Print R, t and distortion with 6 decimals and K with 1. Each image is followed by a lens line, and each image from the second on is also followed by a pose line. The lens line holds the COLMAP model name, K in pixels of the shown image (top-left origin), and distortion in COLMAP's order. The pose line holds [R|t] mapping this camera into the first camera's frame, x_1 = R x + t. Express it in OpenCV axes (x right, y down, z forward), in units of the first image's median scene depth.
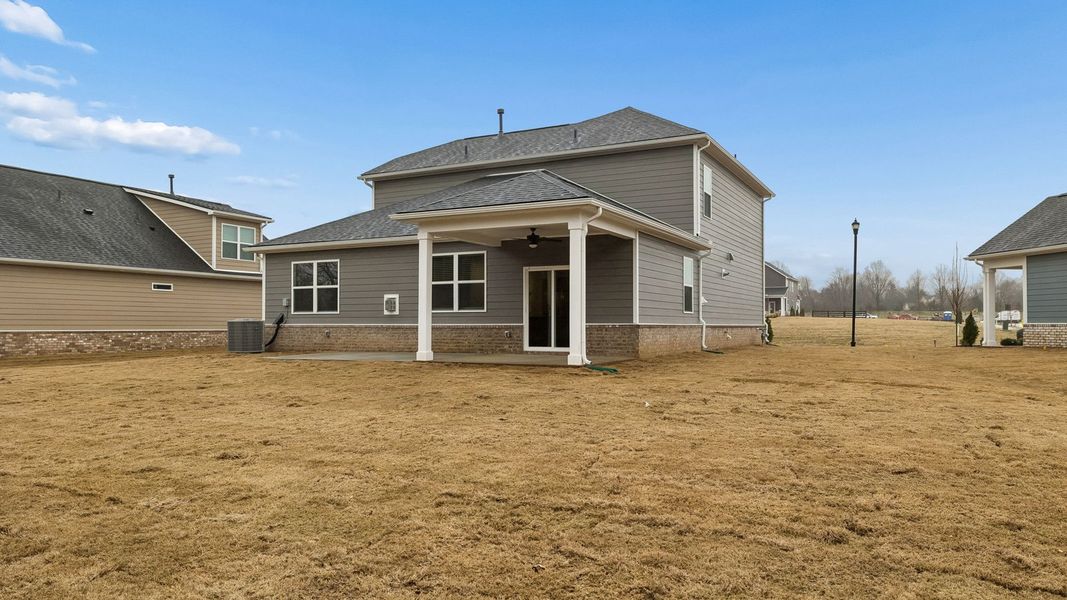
lens RADIAL K [[729.7, 0, 568.8], [0, 729.7, 304.6], [0, 0, 1]] dist [-0.001774, 0.000537]
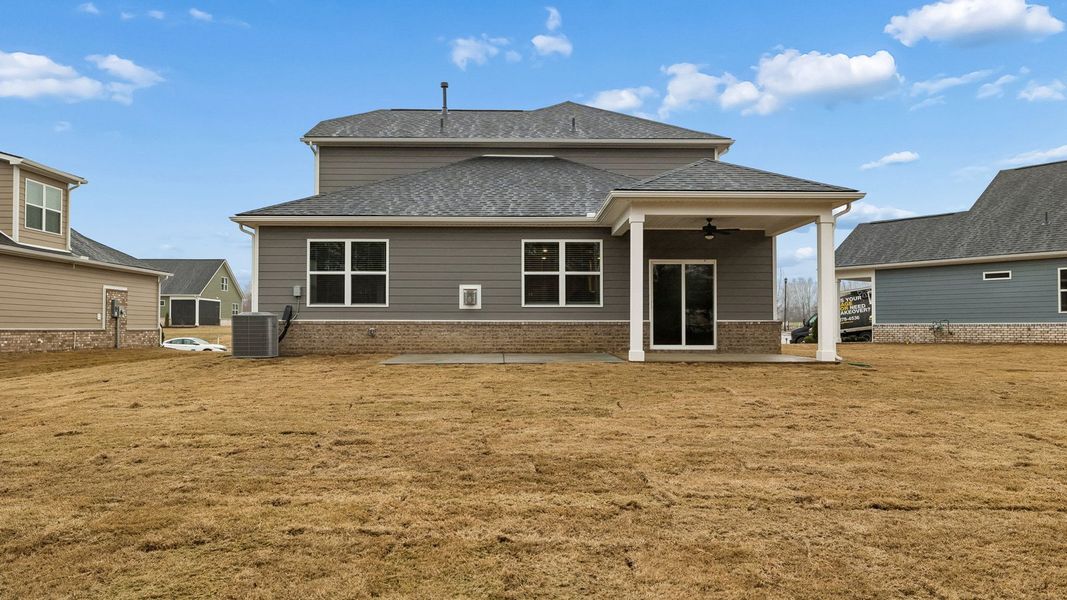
lens RADIAL K [[693.0, 0, 533.2], [0, 693.0, 317.2], [0, 0, 1]] dist [0.000408, 0.001276]
pose [[0.885933, 0.006228, 0.463772, -0.526316], [-0.015228, 0.999761, 0.015664, 0.009228], [-0.463564, -0.020939, 0.885816, 0.249184]]
